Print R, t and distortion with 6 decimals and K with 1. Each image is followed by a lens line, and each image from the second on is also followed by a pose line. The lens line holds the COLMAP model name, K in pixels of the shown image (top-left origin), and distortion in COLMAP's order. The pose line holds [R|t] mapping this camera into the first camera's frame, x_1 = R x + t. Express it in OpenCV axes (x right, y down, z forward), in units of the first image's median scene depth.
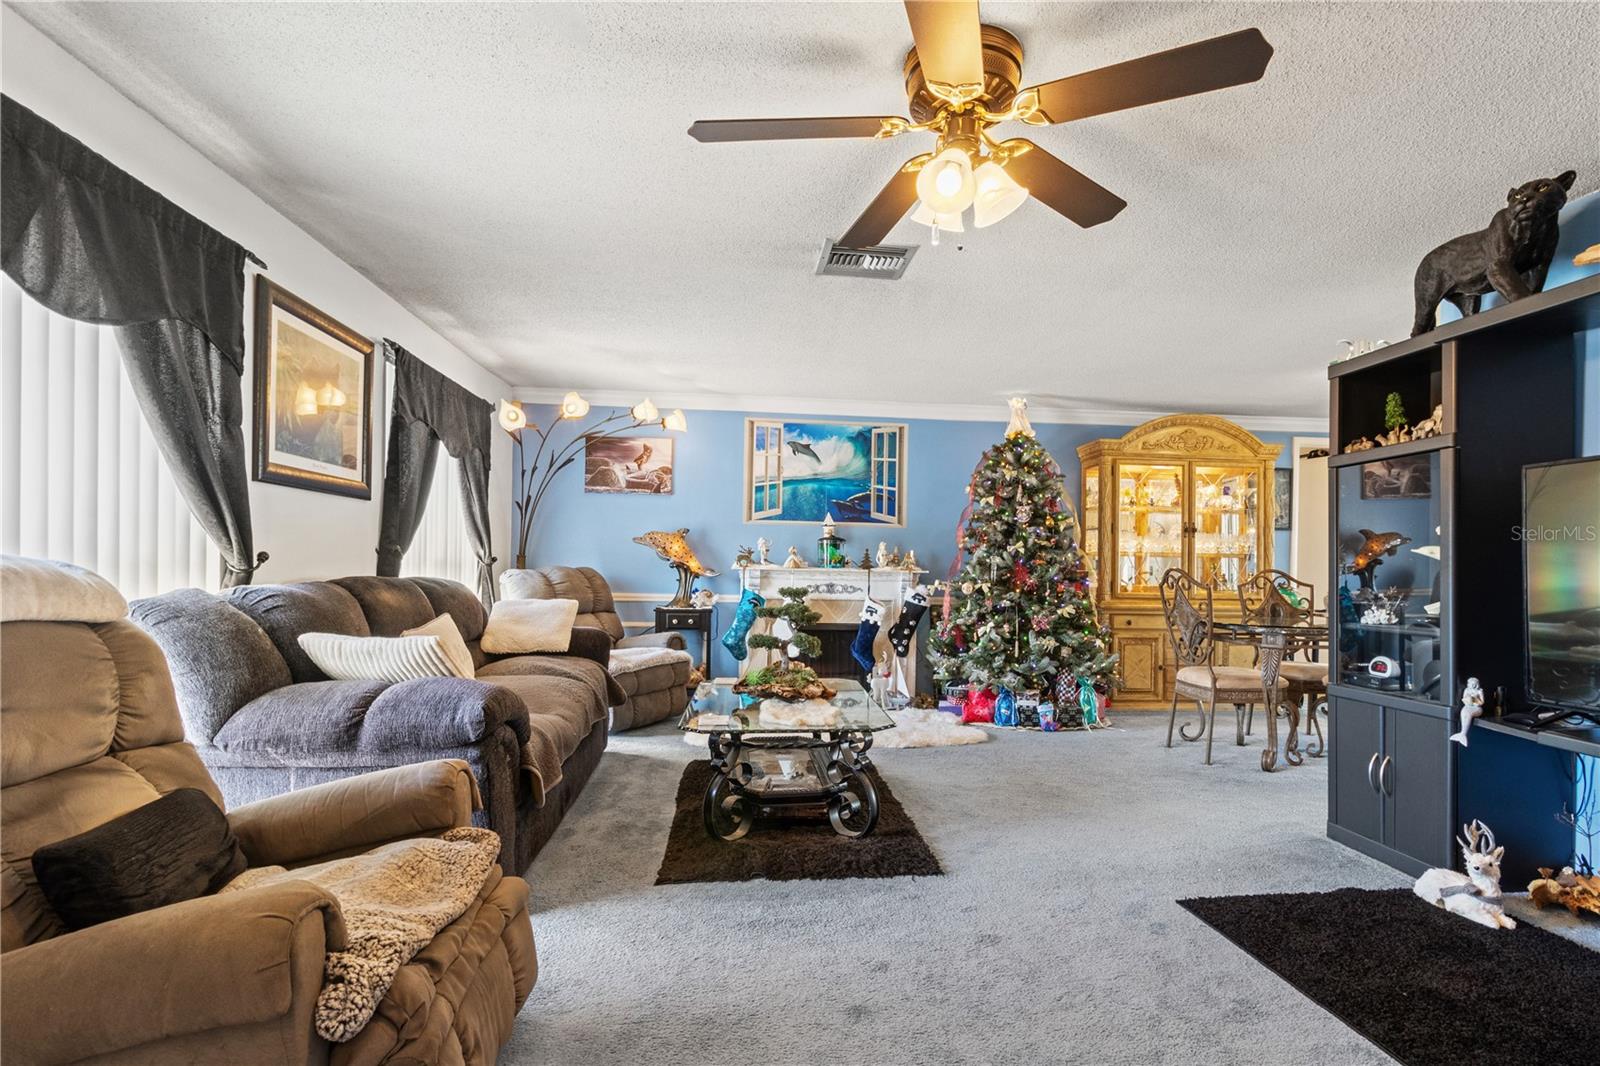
lens RADIAL K [[773.6, 0, 835.5], [0, 773.6, 563.7], [0, 0, 1]] dist [0.005199, -0.001026]
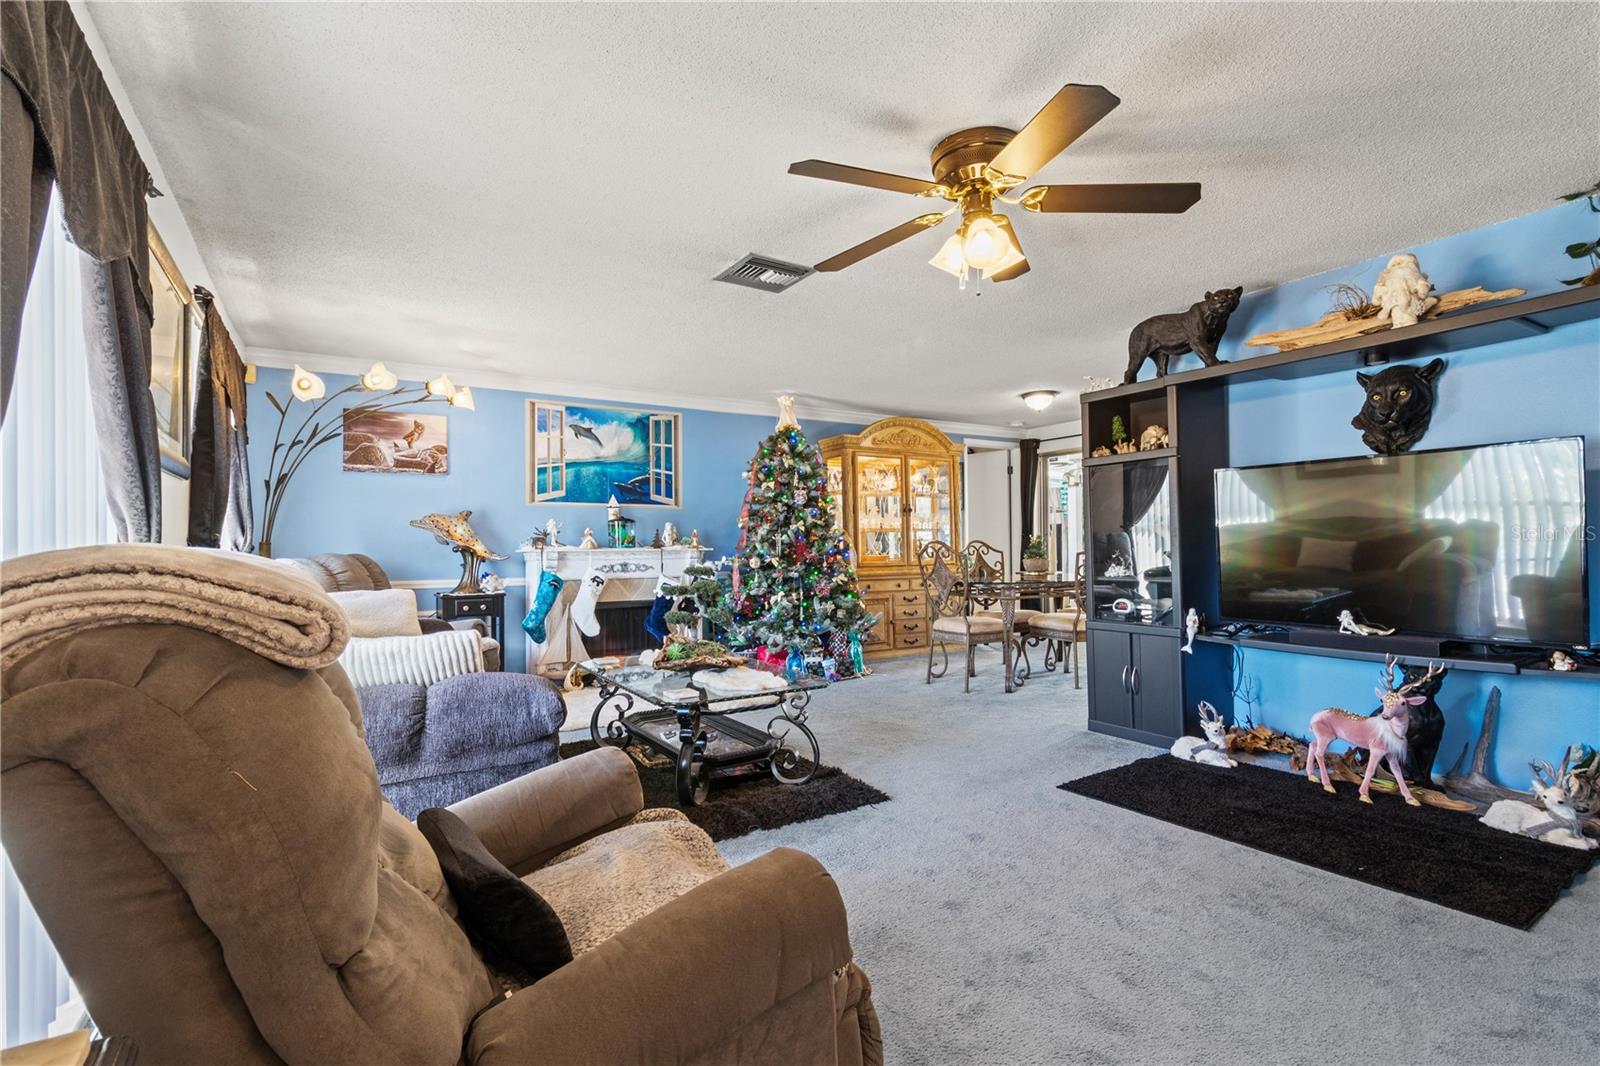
lens RADIAL K [[727.2, 0, 796.2], [0, 727.2, 532.9], [0, 0, 1]] dist [0.003577, 0.000557]
pose [[0.906923, -0.017237, 0.420943, -0.235094], [0.021707, 0.999747, -0.005830, -0.004482], [-0.420736, 0.014424, 0.907068, 0.015671]]
